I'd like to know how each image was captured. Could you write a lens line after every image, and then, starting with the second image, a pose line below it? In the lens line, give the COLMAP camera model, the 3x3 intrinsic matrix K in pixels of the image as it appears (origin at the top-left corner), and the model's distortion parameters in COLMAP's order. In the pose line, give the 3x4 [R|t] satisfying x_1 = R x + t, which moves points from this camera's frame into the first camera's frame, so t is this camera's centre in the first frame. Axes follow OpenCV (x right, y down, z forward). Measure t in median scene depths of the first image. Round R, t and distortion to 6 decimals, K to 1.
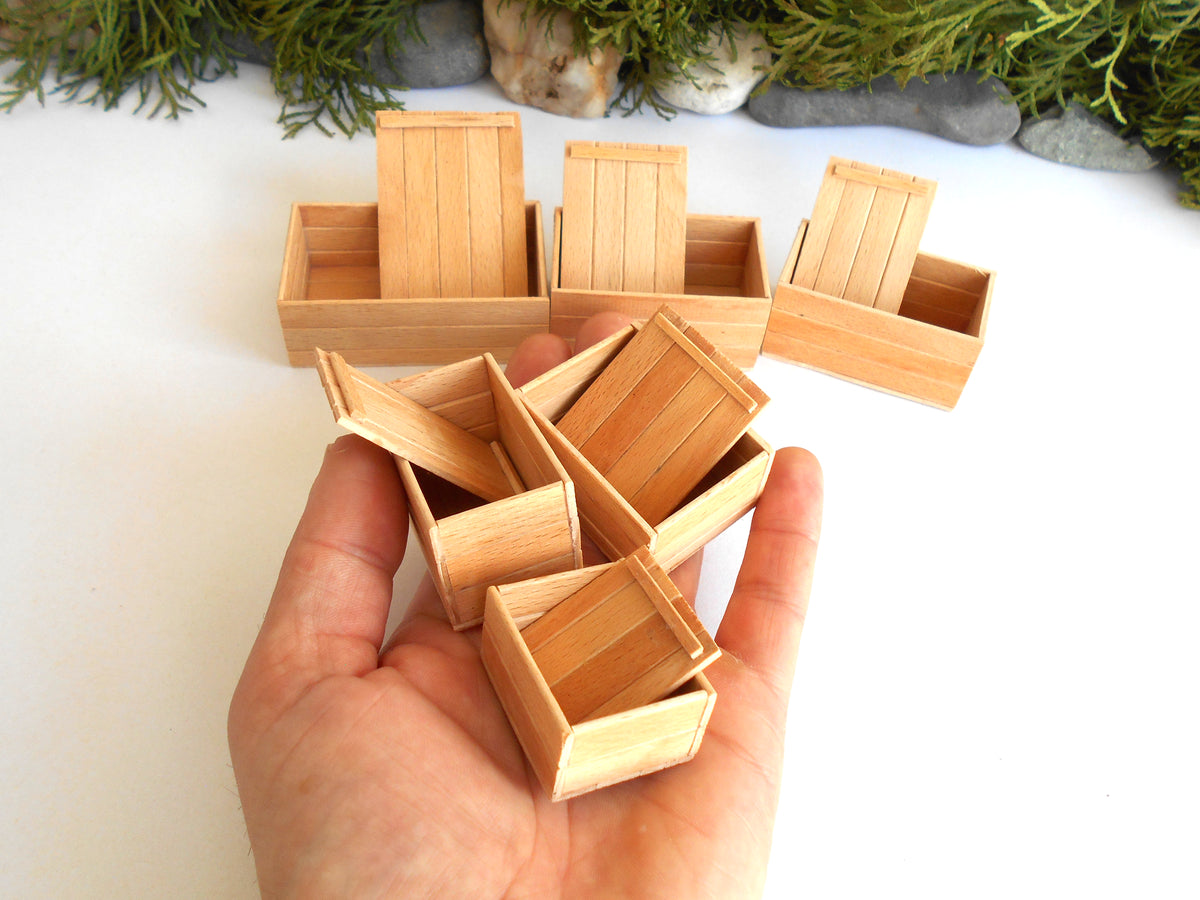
lens RADIAL K [[1064.1, 0, 604.7], [0, 1064.1, 450.2], [0, 0, 1]] dist [-0.008244, 0.013015]
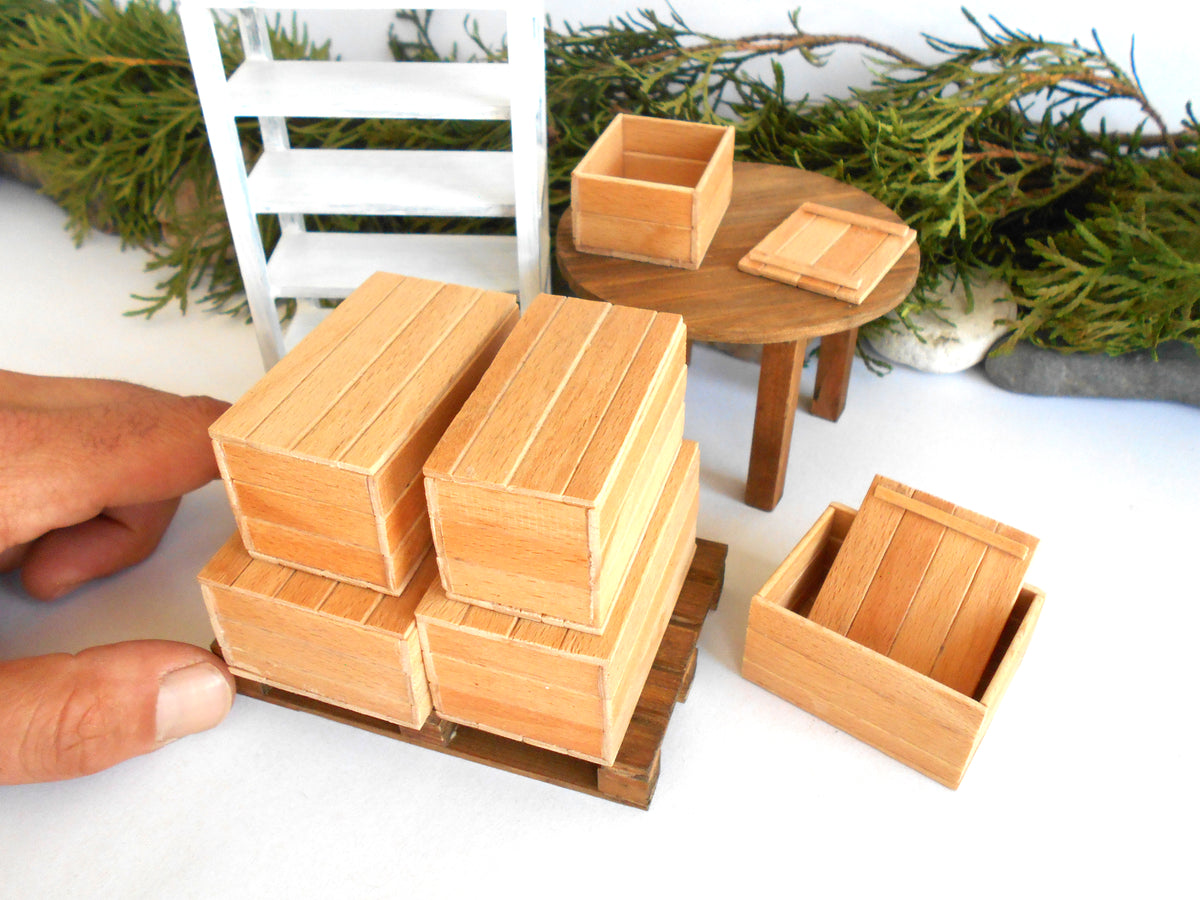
lens RADIAL K [[1043.1, 0, 602.8], [0, 1043.1, 437.0], [0, 0, 1]] dist [-0.006854, -0.007101]
pose [[0.976470, 0.082134, -0.199400, 0.015694], [-0.123390, 0.971114, -0.204237, -0.077985], [0.176865, 0.224036, 0.958398, 0.215280]]
